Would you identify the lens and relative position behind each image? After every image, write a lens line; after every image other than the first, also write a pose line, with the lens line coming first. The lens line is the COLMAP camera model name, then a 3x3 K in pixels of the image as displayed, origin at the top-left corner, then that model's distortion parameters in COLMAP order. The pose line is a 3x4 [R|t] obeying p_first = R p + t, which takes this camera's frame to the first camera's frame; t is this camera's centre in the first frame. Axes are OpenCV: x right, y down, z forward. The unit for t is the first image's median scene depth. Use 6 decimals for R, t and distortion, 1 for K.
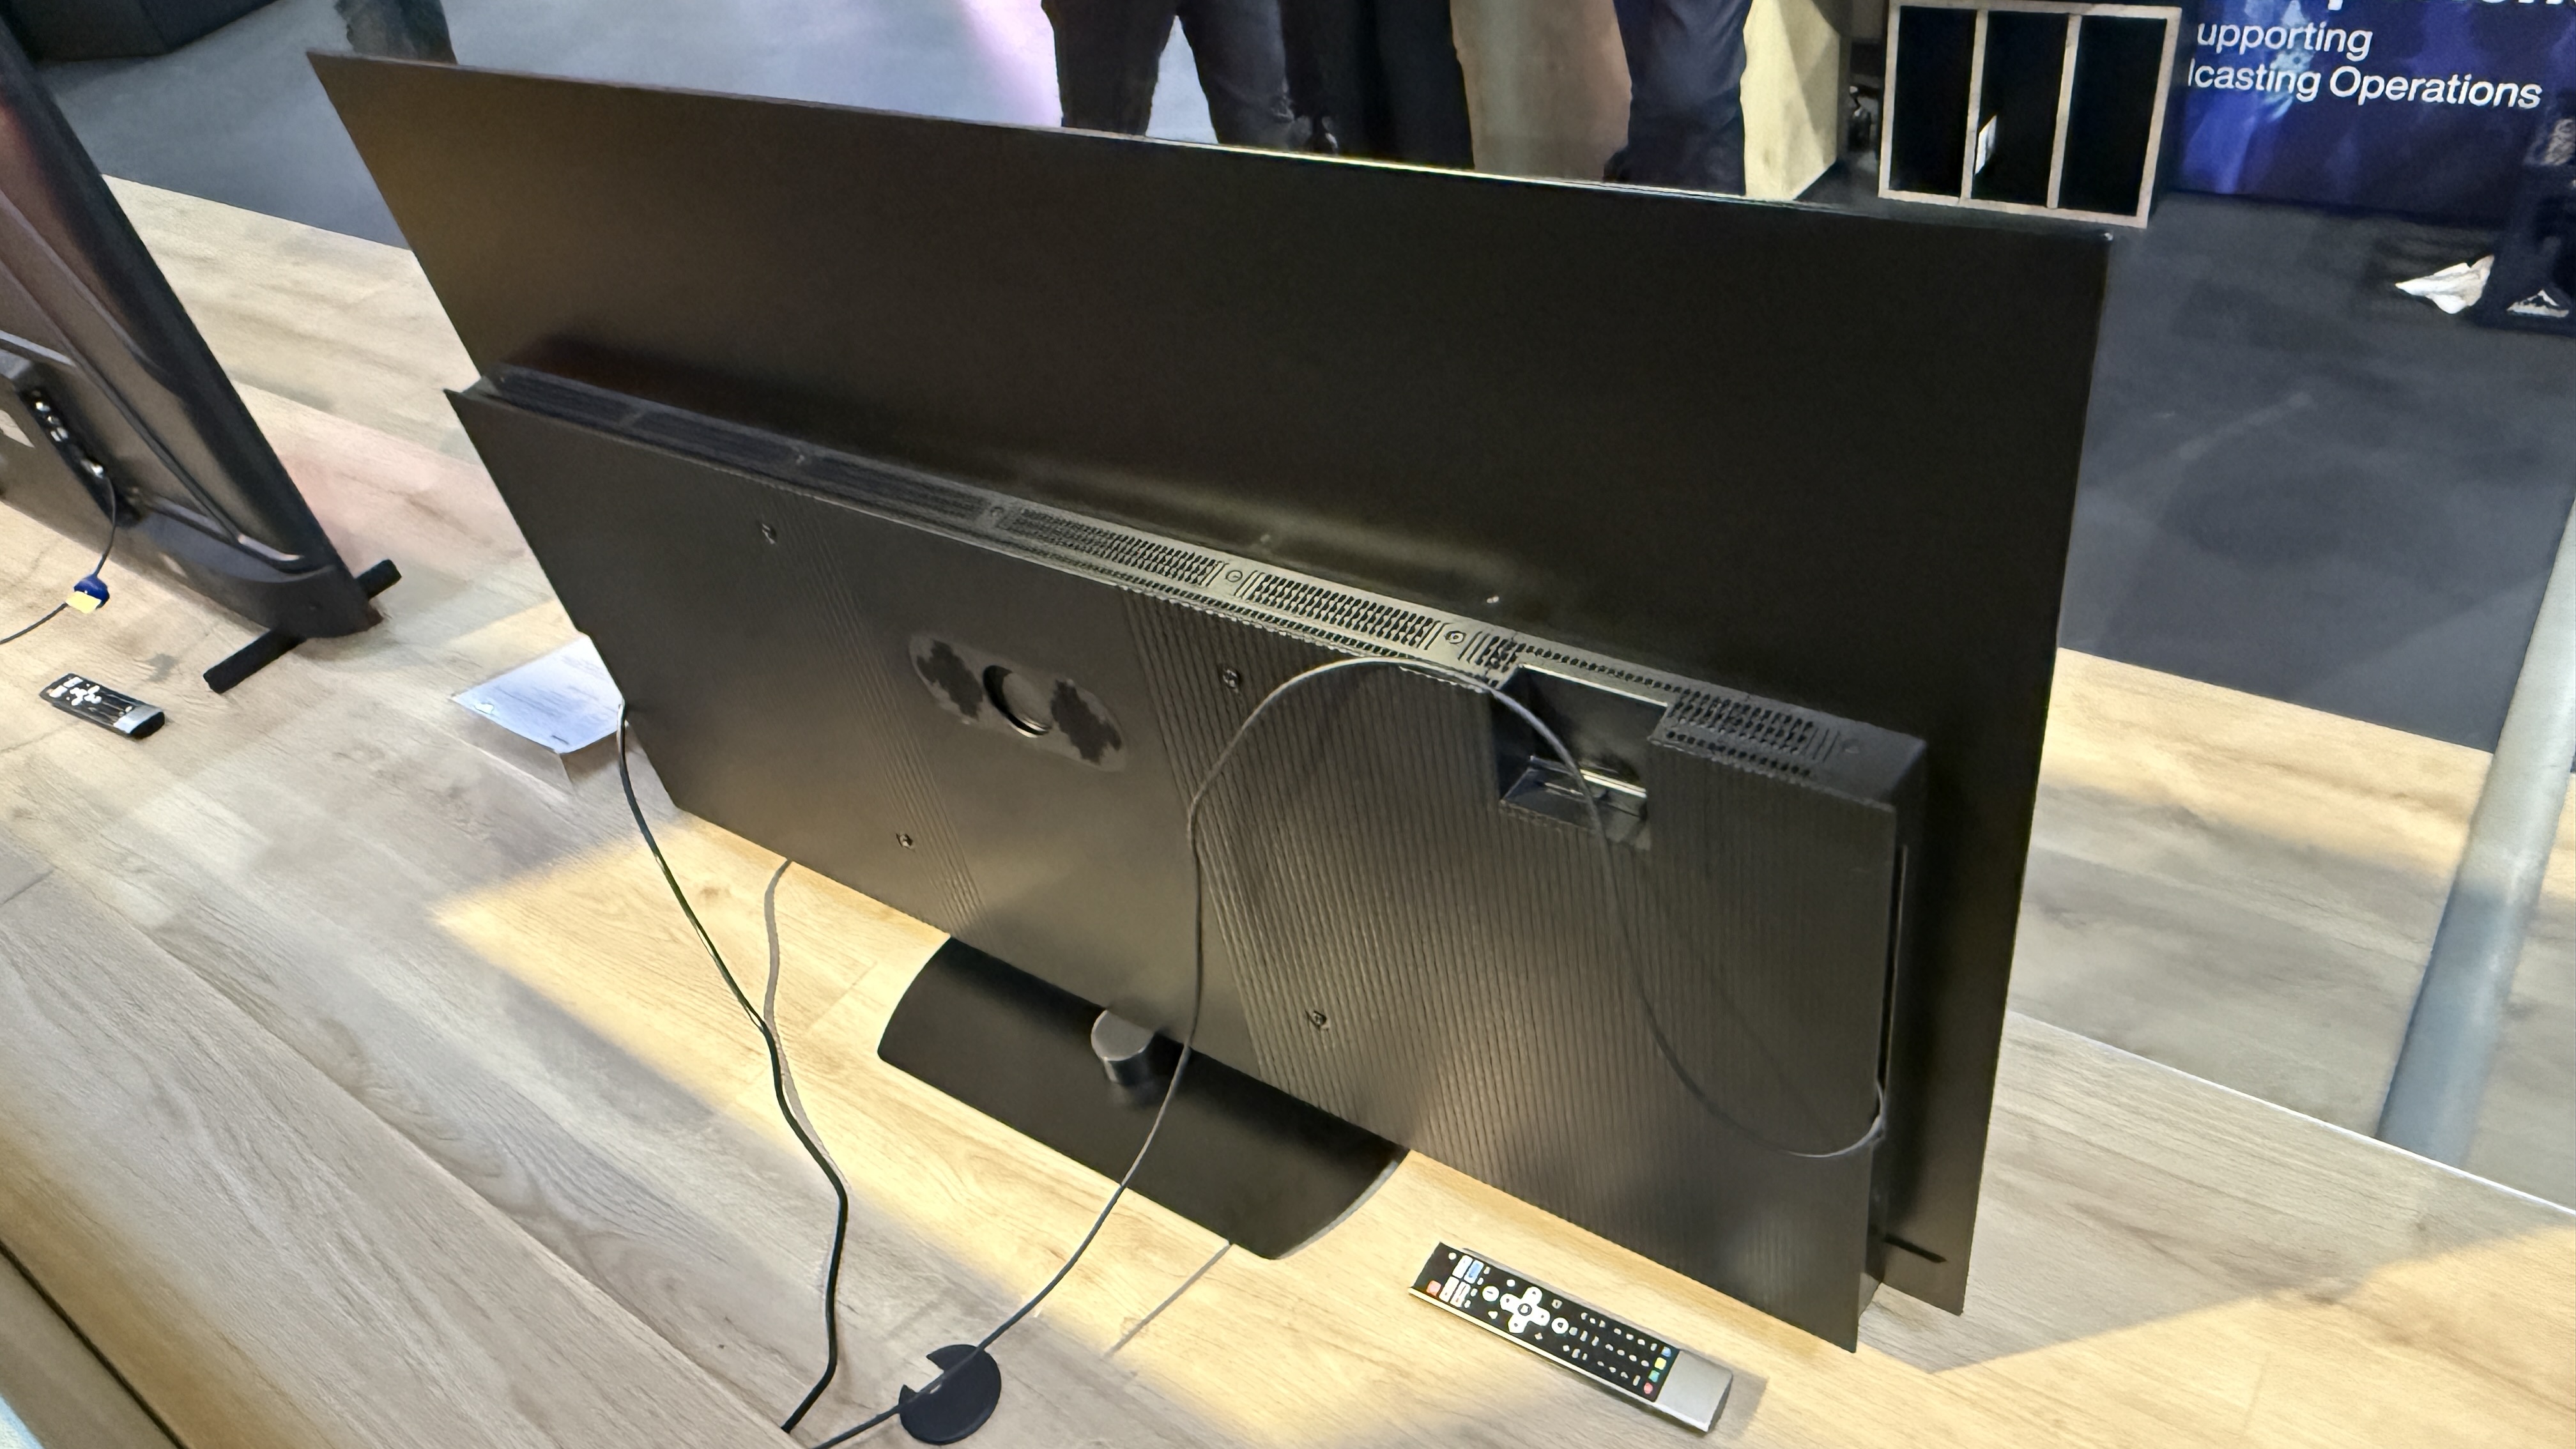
lens RADIAL K [[1693.3, 0, 1288.0], [0, 1693.3, 724.5], [0, 0, 1]] dist [-0.001935, -0.000587]
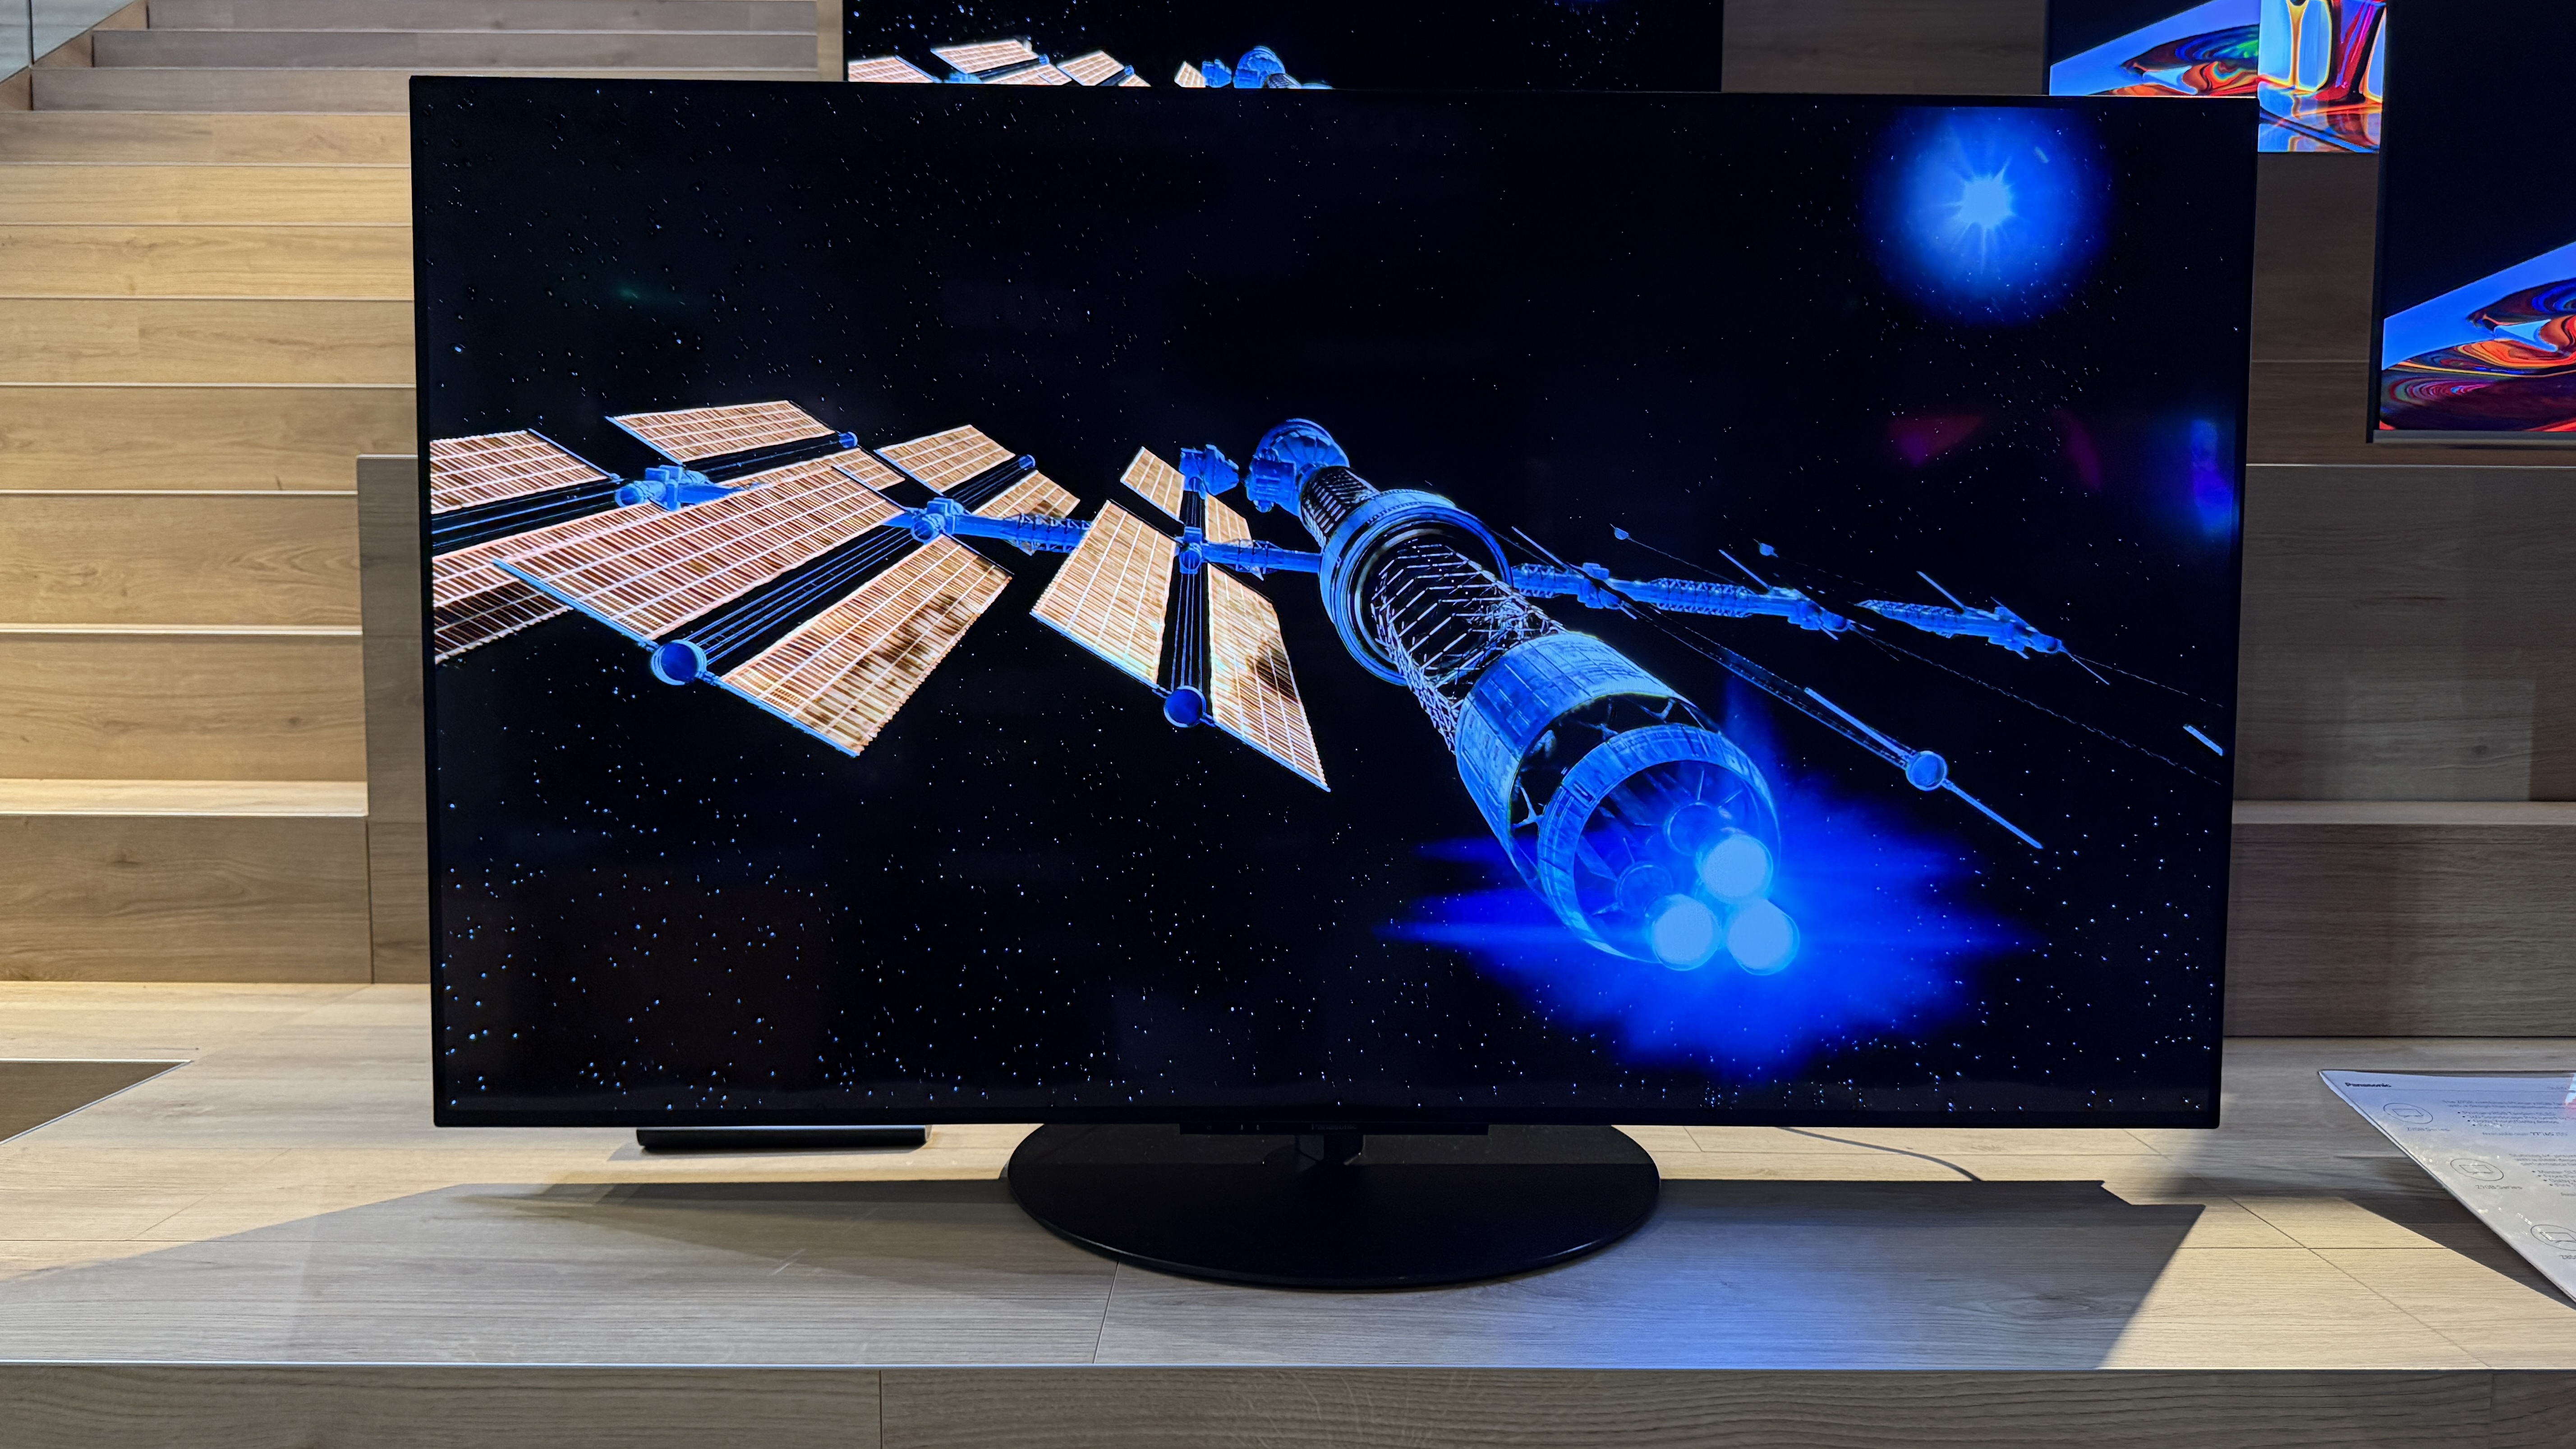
lens RADIAL K [[1839.3, 0, 1279.9], [0, 1839.3, 734.6], [0, 0, 1]] dist [-0.000690, -0.012142]
pose [[-0.799290, 0.209597, -0.563209, 0.547237], [-0.276563, 0.703761, 0.654395, -0.750336], [0.533524, 0.678814, -0.504543, 1.637835]]
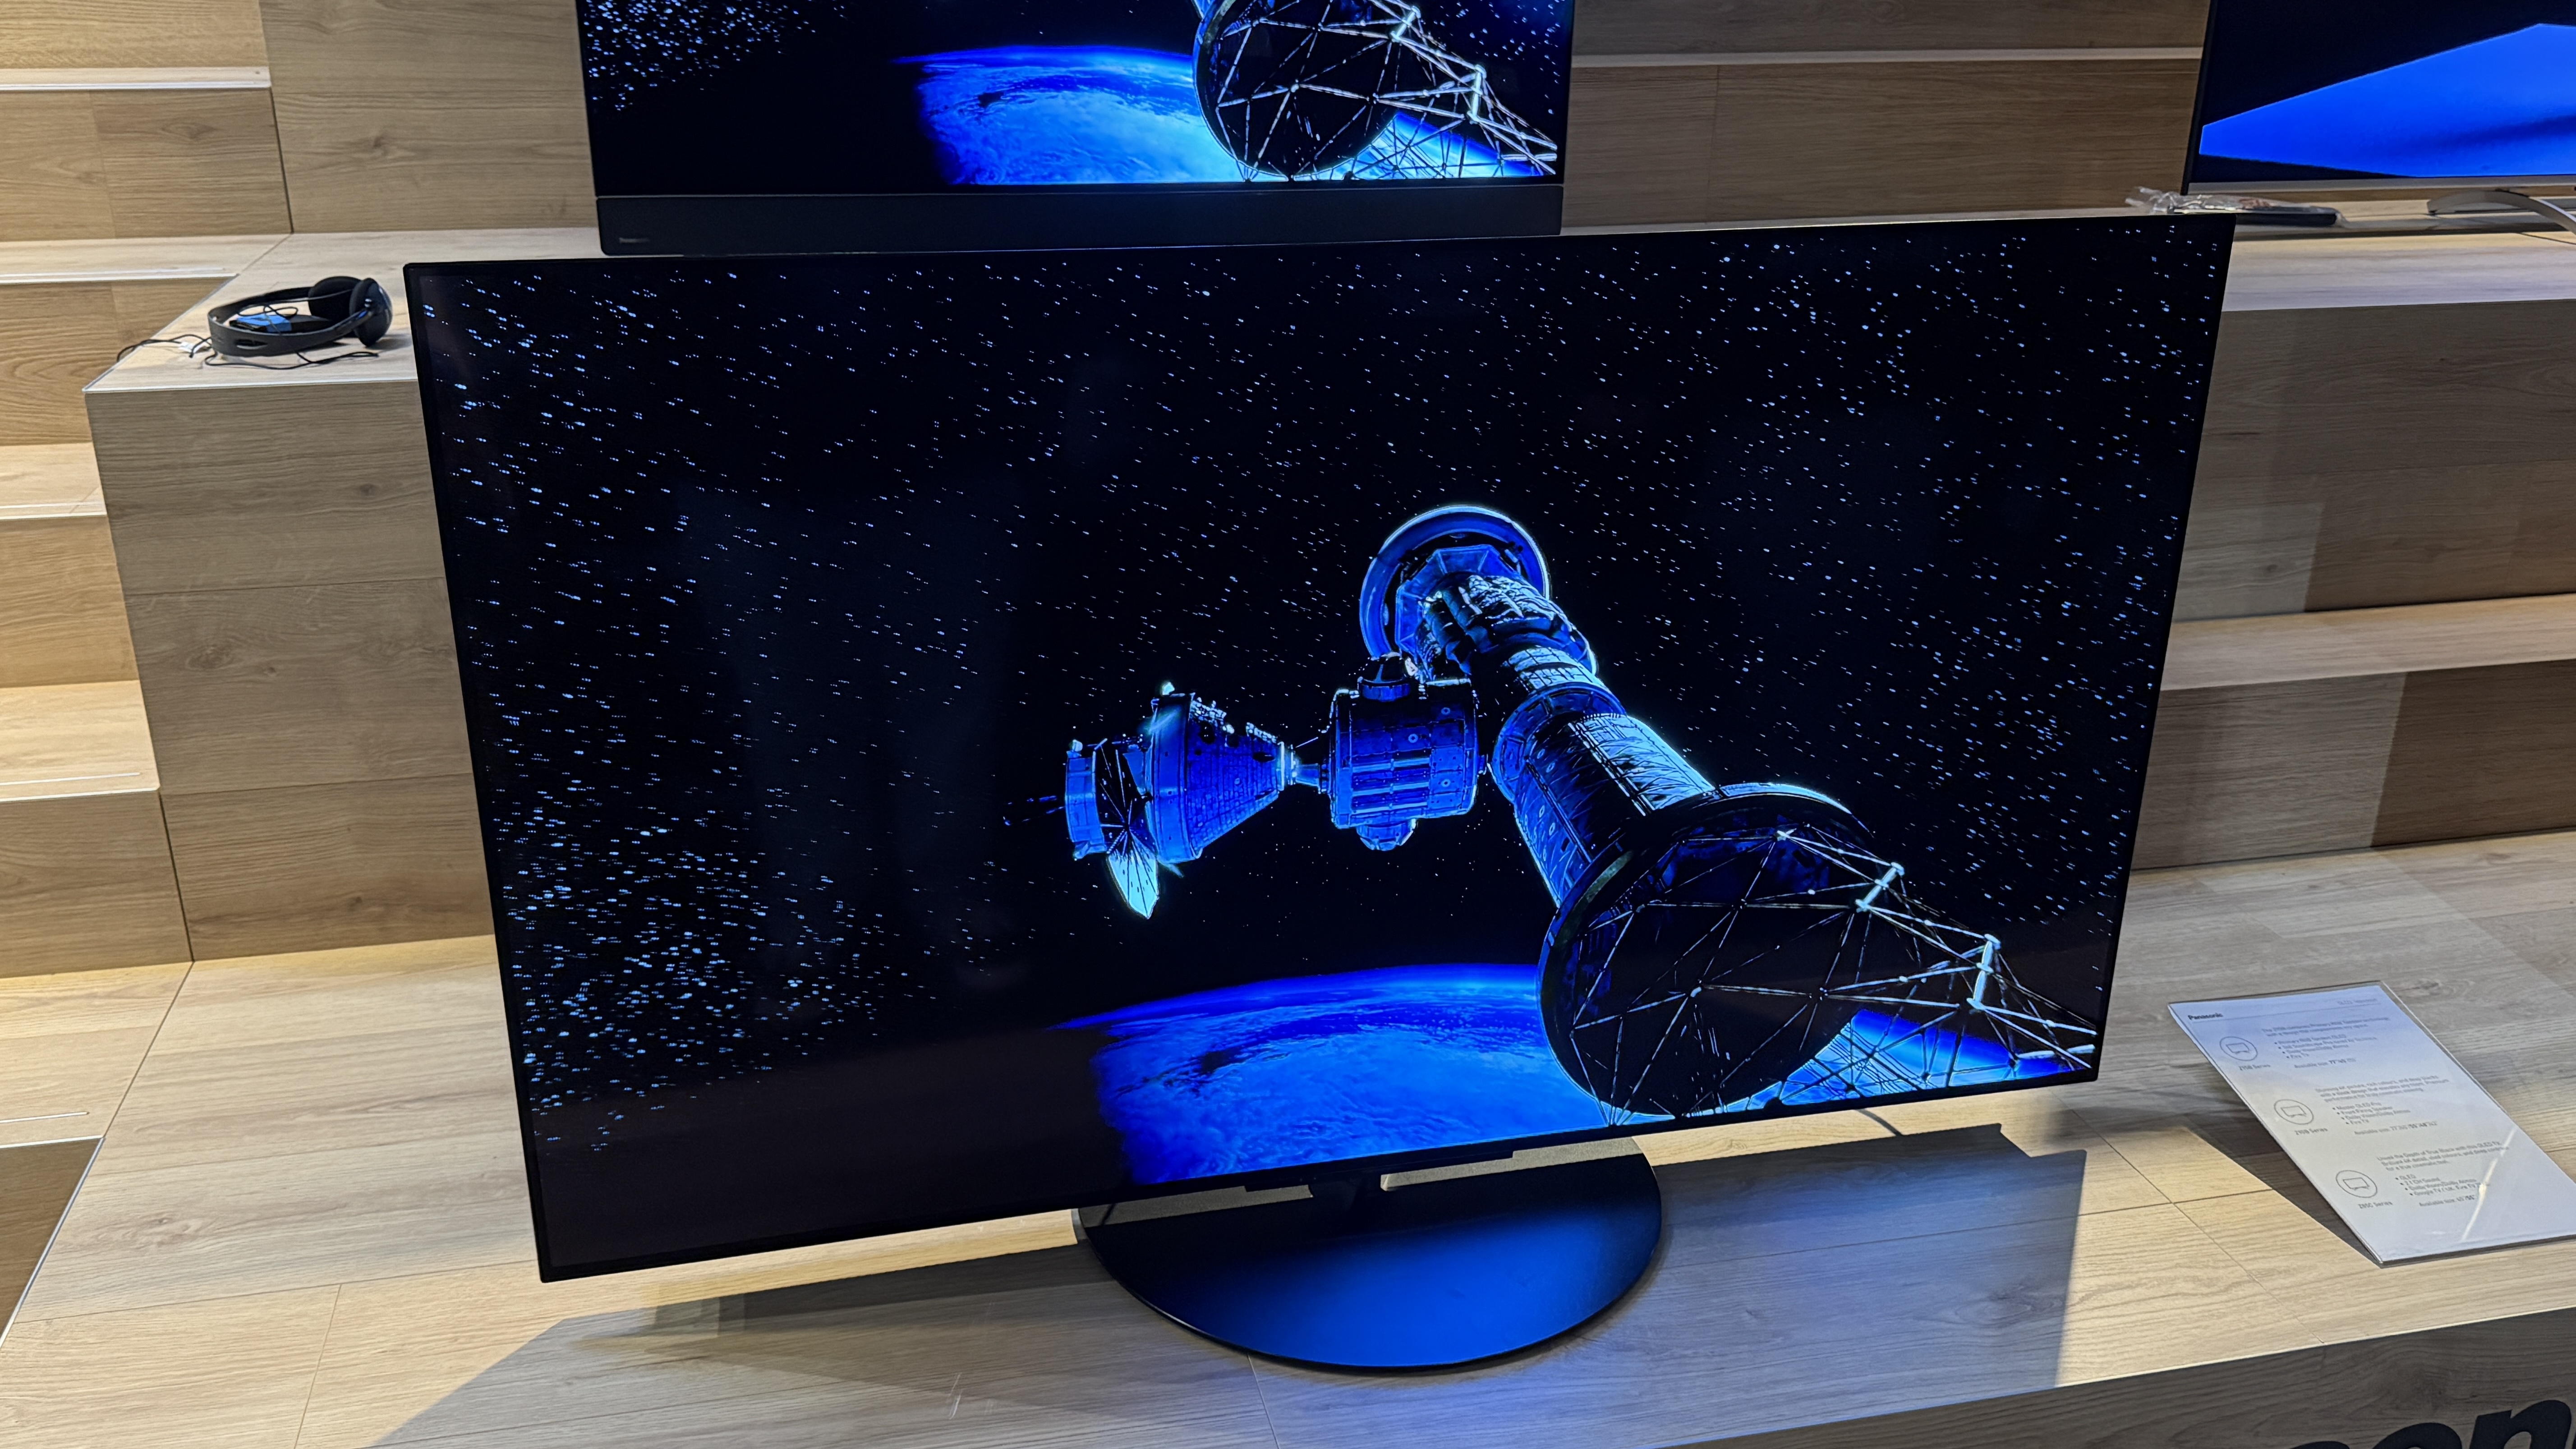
lens RADIAL K [[2154.3, 0, 1272.1], [0, 2154.3, 749.6], [0, 0, 1]] dist [0.042324, -0.090940]
pose [[-0.650638, 0.425668, -0.628869, 0.797826], [-0.406130, 0.504691, 0.761804, -1.099719], [0.641660, 0.751062, -0.155494, 1.198123]]
